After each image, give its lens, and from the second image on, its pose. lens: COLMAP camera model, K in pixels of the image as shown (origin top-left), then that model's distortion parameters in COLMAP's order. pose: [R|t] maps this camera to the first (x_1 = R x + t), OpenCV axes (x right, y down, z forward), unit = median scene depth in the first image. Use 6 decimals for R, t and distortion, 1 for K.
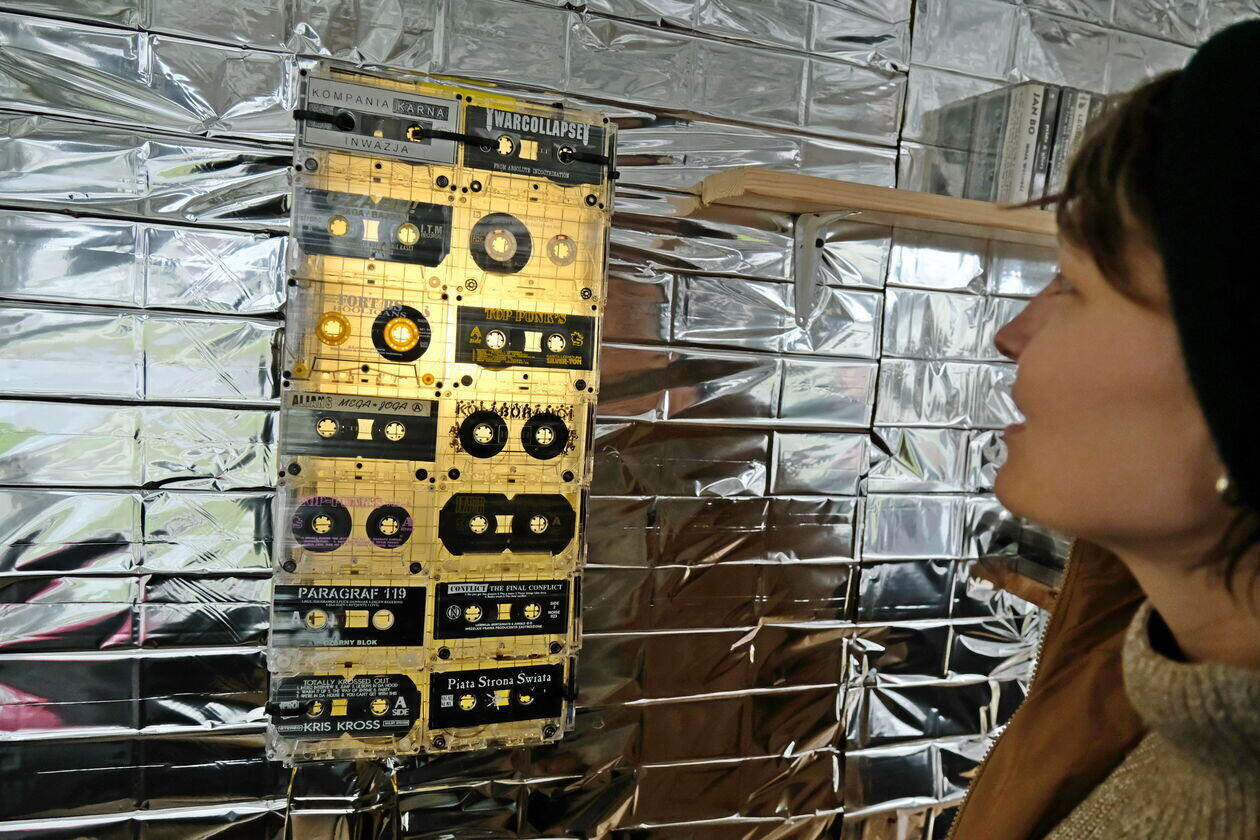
lens RADIAL K [[858.6, 0, 630.6], [0, 858.6, 421.5], [0, 0, 1]] dist [-0.009068, 0.000766]
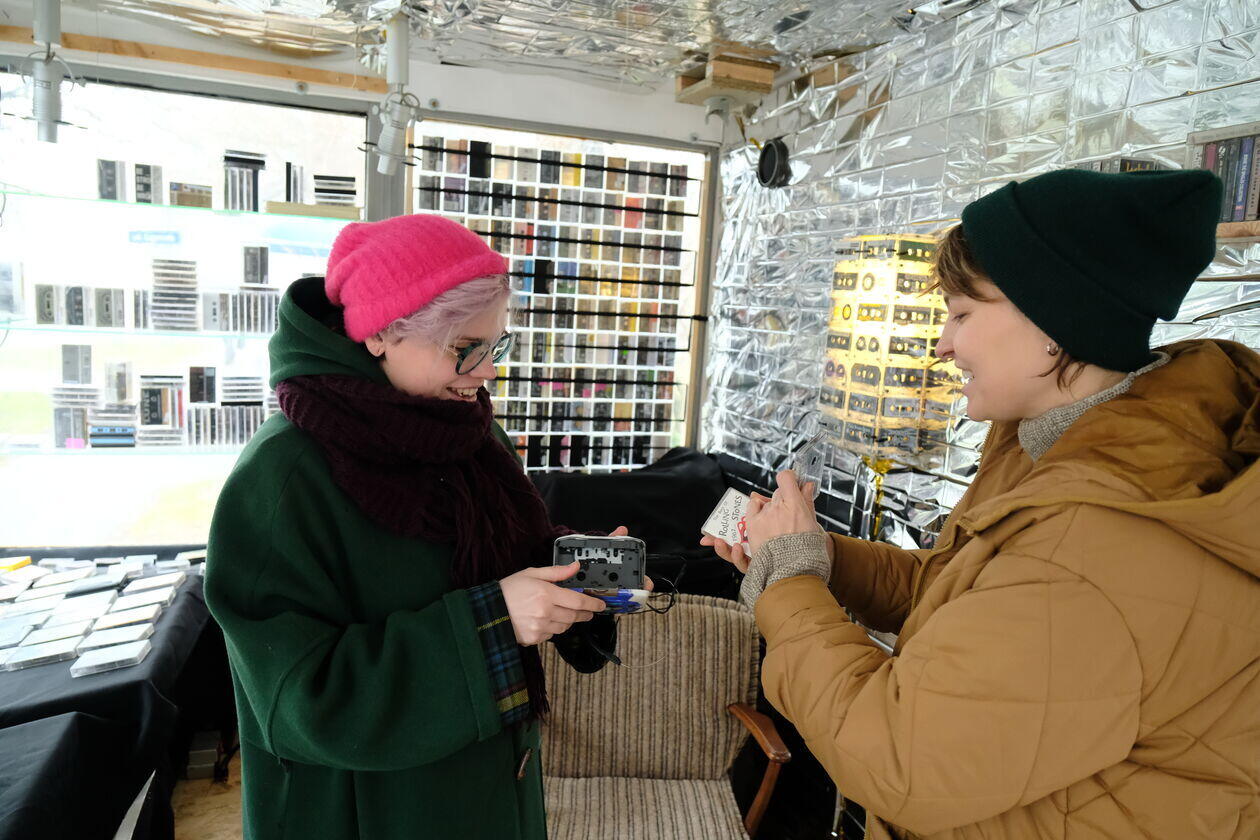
lens RADIAL K [[858.6, 0, 627.1], [0, 858.6, 421.2], [0, 0, 1]] dist [-0.009068, 0.000766]
pose [[0.045792, 0.049393, -0.997729, 2.856461], [-0.160191, 0.986214, 0.041471, 0.295450], [0.986023, 0.157928, 0.053073, 0.053581]]
